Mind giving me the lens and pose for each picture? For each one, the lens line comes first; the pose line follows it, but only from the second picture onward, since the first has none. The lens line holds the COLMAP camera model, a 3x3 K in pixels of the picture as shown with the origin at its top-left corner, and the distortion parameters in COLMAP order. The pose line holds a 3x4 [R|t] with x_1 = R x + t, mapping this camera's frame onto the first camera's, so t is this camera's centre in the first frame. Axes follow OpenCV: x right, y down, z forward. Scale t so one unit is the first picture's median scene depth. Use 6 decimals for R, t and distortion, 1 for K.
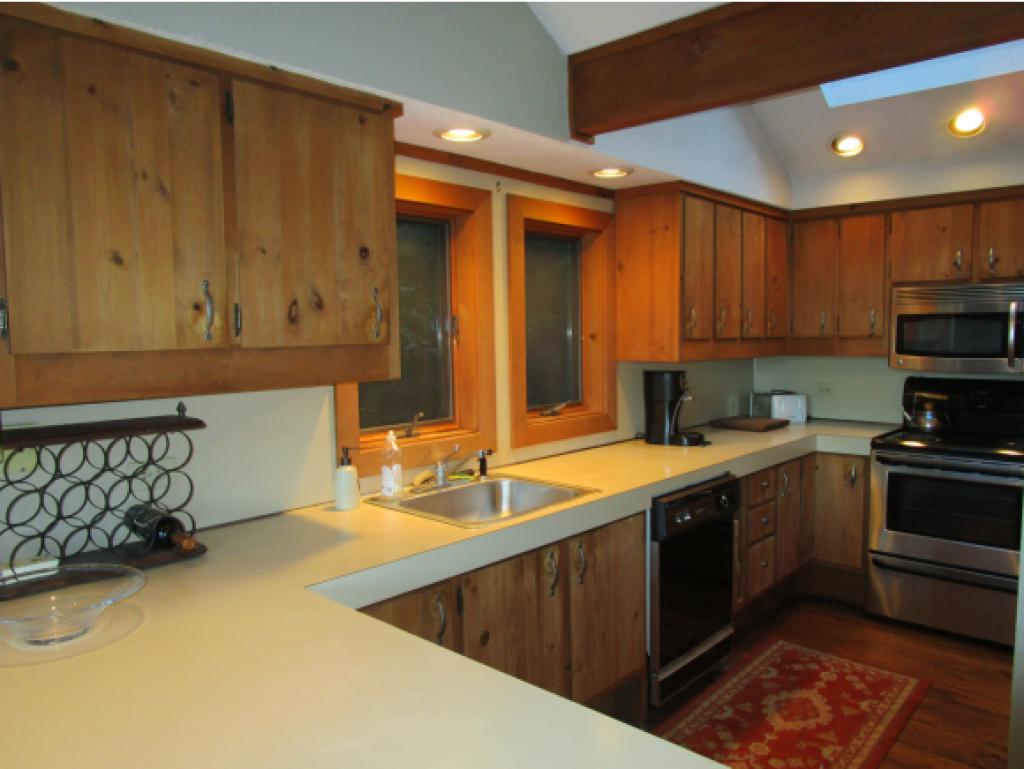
lens RADIAL K [[734.3, 0, 518.0], [0, 734.3, 385.1], [0, 0, 1]] dist [-0.023749, 0.007072]
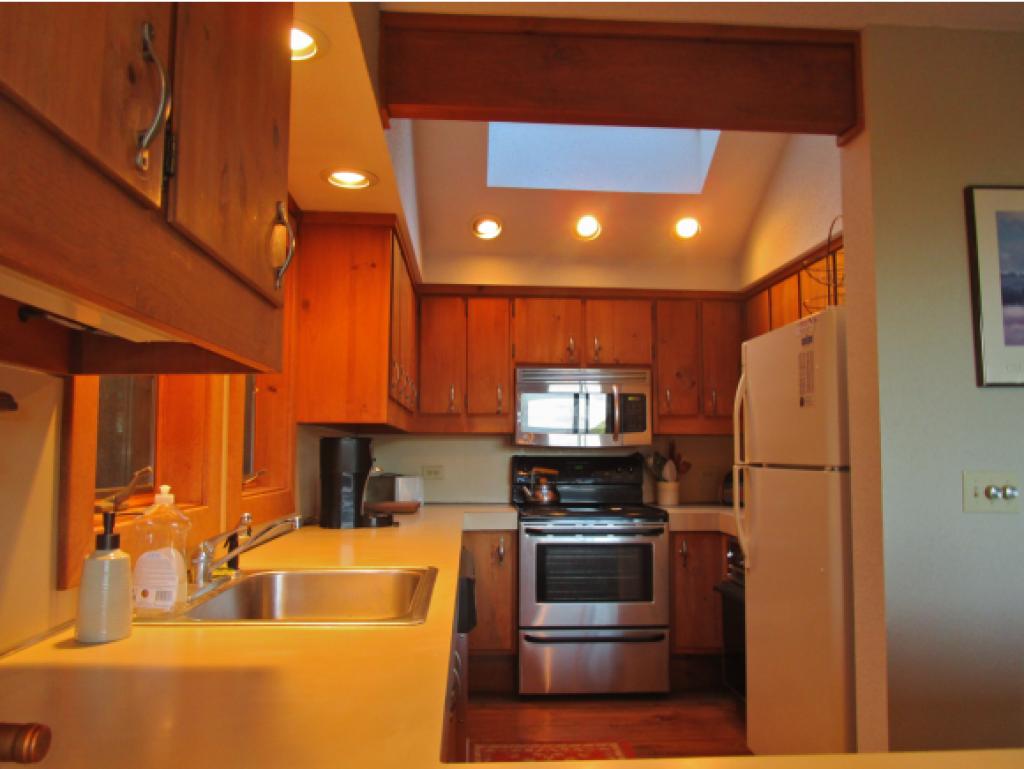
lens RADIAL K [[740.0, 0, 516.4], [0, 740.0, 380.8], [0, 0, 1]] dist [-0.029269, 0.001146]
pose [[0.700225, 0.082589, 0.709129, -0.256726], [0.040473, 0.987096, -0.154927, 0.053700], [-0.712774, 0.137185, 0.687847, 0.281897]]
